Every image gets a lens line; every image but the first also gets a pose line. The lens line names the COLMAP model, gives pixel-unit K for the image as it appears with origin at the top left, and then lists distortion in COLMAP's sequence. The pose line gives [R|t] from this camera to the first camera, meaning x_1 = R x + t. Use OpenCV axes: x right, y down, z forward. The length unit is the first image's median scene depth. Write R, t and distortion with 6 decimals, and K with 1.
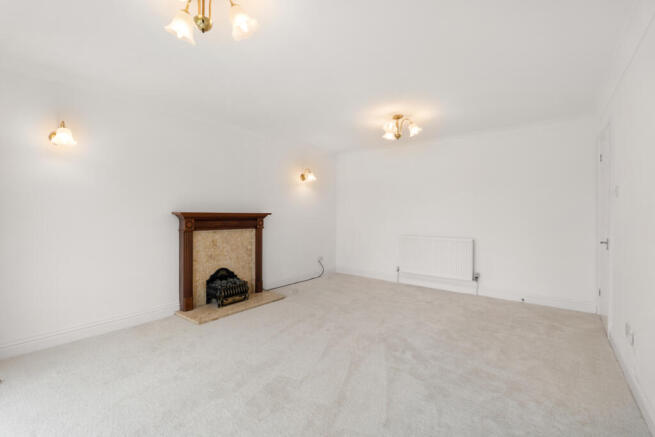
lens RADIAL K [[293.4, 0, 327.3], [0, 293.4, 215.3], [0, 0, 1]] dist [-0.002929, -0.000165]
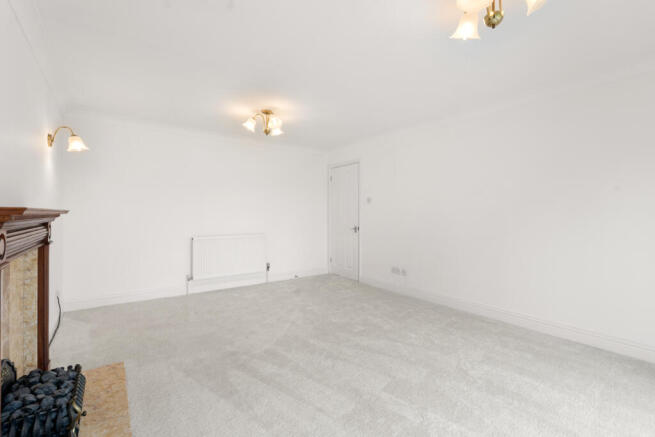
lens RADIAL K [[293.4, 0, 327.3], [0, 293.4, 215.3], [0, 0, 1]] dist [-0.002929, -0.000165]
pose [[0.271009, -0.009599, 0.962529, -0.540222], [0.004913, 0.999951, 0.008589, -0.001524], [-0.962564, 0.002402, 0.271043, 0.461998]]
